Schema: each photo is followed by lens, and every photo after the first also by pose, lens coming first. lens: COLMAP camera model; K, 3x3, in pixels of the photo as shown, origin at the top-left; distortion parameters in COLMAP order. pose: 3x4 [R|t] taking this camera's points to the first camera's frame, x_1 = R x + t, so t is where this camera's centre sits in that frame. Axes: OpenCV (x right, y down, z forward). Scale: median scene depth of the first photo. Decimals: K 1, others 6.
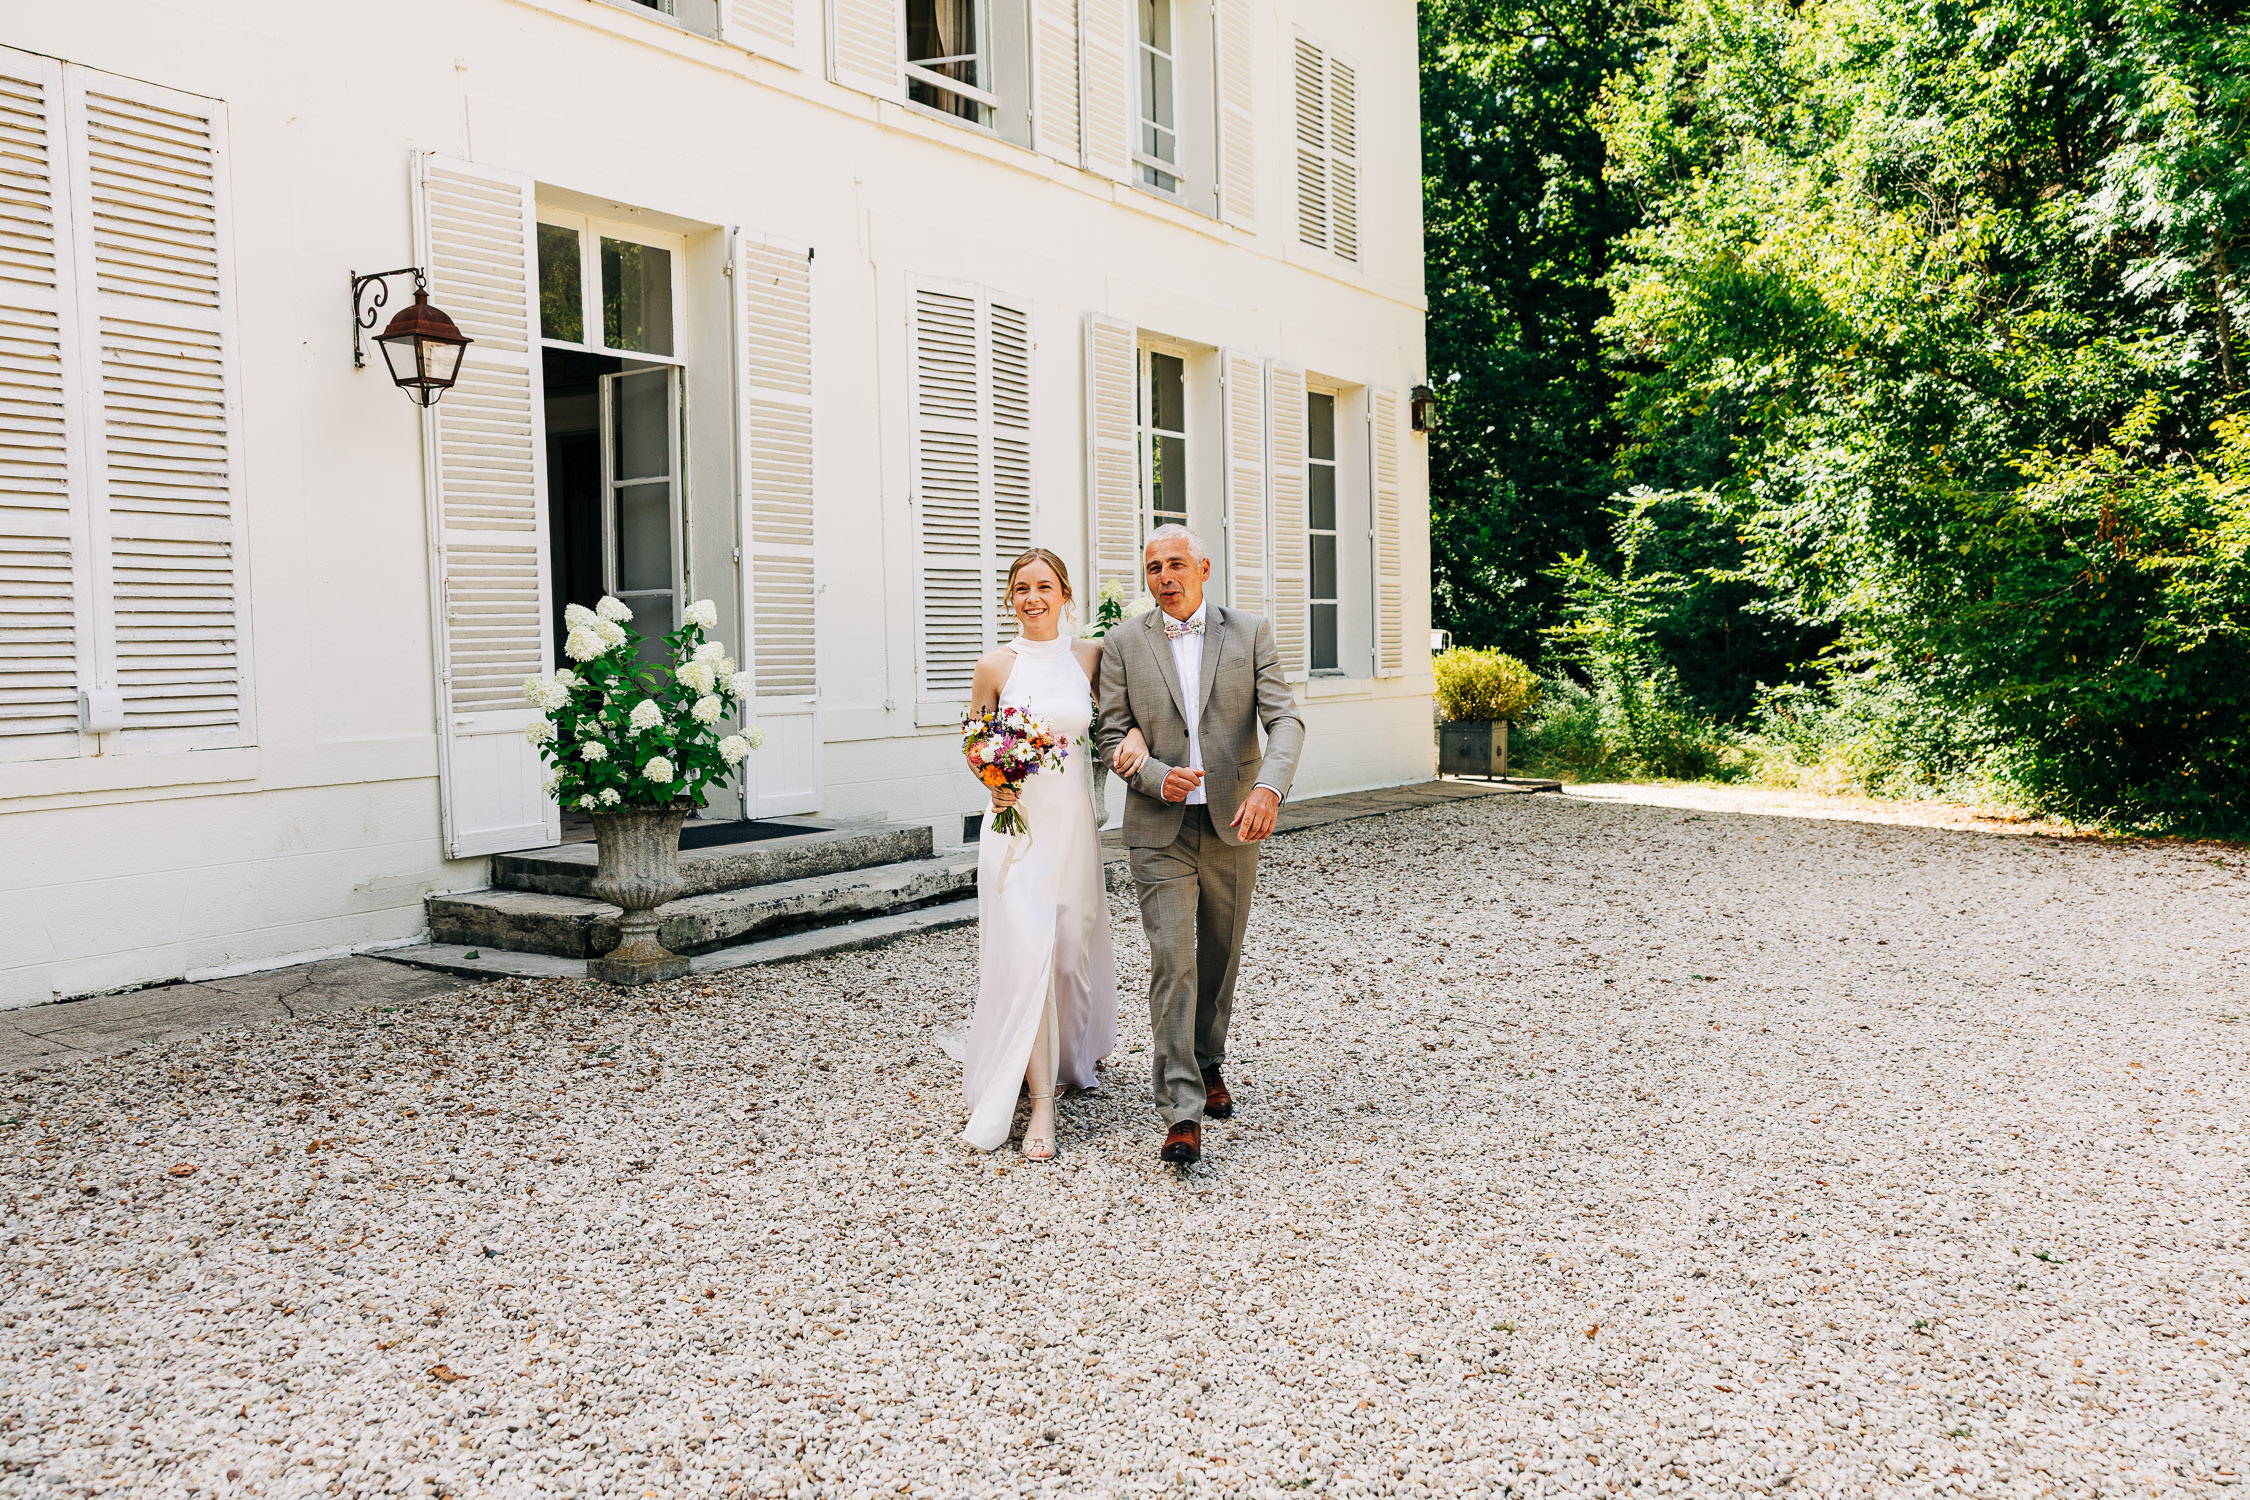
lens RADIAL K [[1846.5, 0, 1121.4], [0, 1846.5, 718.2], [0, 0, 1]] dist [0.003540, 0.008134]
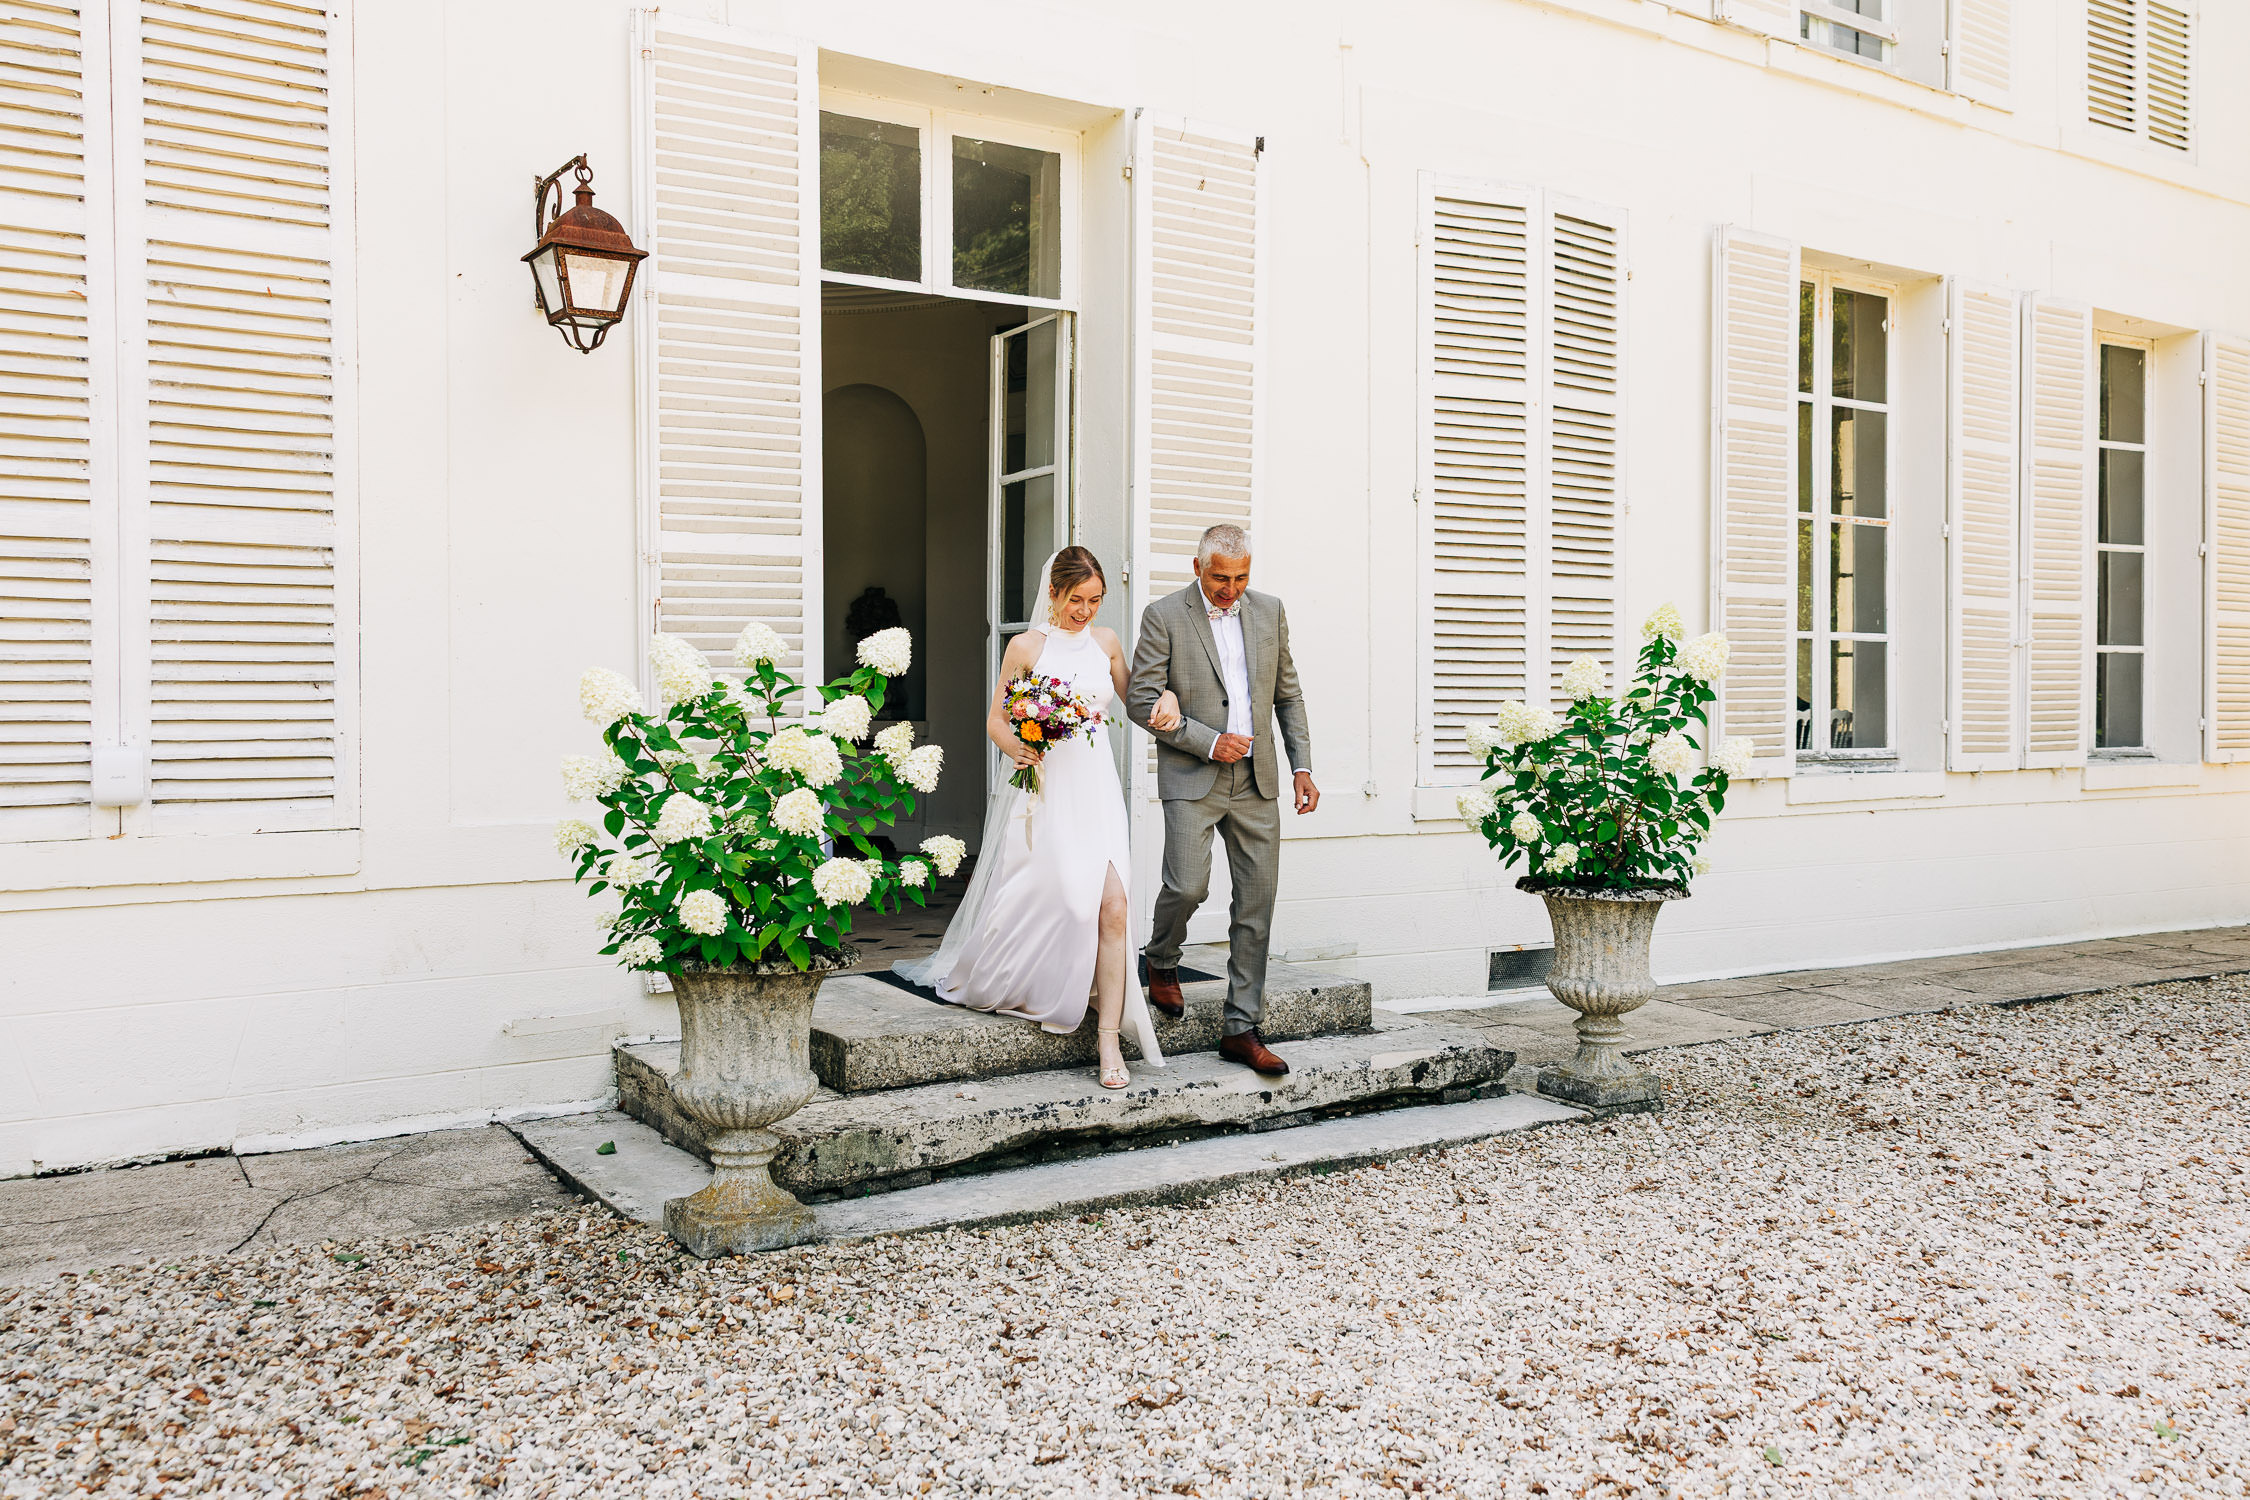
lens RADIAL K [[1846.5, 0, 1121.4], [0, 1846.5, 718.2], [0, 0, 1]] dist [0.003540, 0.008134]
pose [[0.915309, 0.022311, -0.402134, 0.080881], [-0.033165, 0.999249, -0.020047, -0.019946], [0.401385, 0.031686, 0.915361, 0.387888]]
